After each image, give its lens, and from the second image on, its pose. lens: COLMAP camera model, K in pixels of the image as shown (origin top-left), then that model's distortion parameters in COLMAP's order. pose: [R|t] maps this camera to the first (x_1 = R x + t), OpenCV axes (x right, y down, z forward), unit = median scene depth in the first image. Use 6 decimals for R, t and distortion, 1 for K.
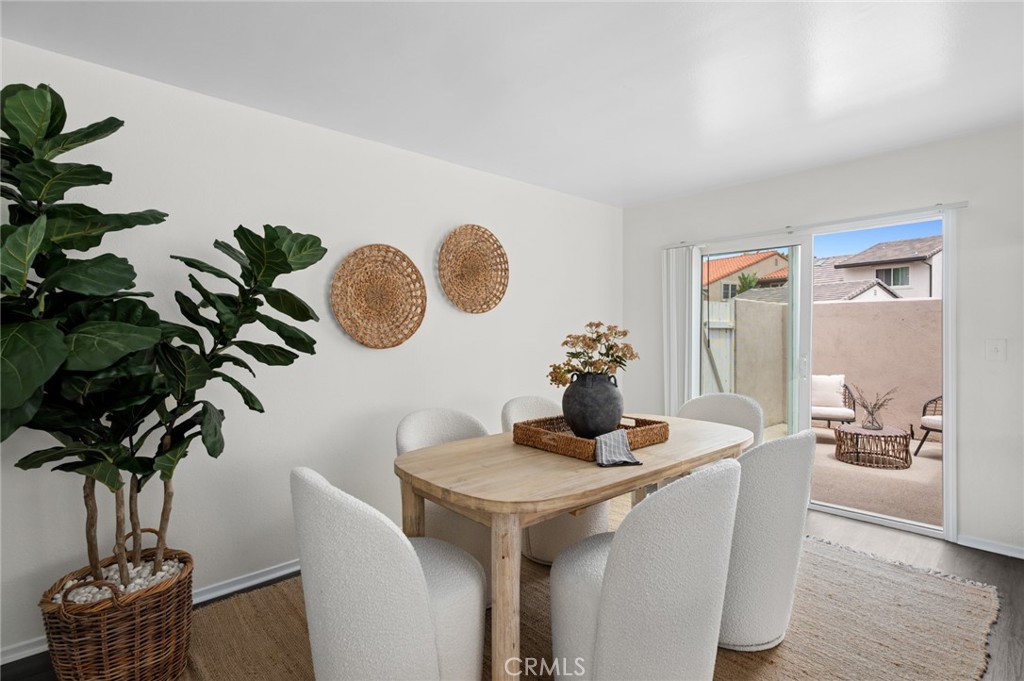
lens RADIAL K [[510.0, 0, 513.2], [0, 510.0, 333.5], [0, 0, 1]] dist [0.003876, -0.000288]
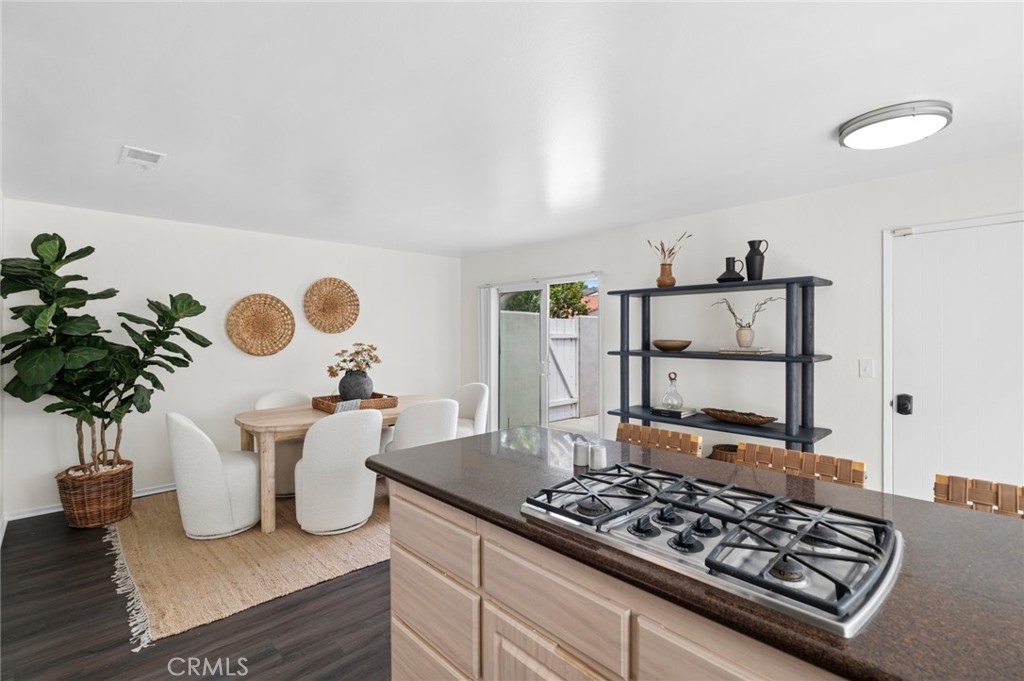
lens RADIAL K [[478.5, 0, 511.7], [0, 478.5, 340.6], [0, 0, 1]] dist [0.001374, 0.000699]
pose [[0.999954, 0.000645, 0.009518, 0.841407], [-0.000747, 0.999942, 0.010707, -0.060099], [-0.009511, -0.010714, 0.999897, -0.888166]]
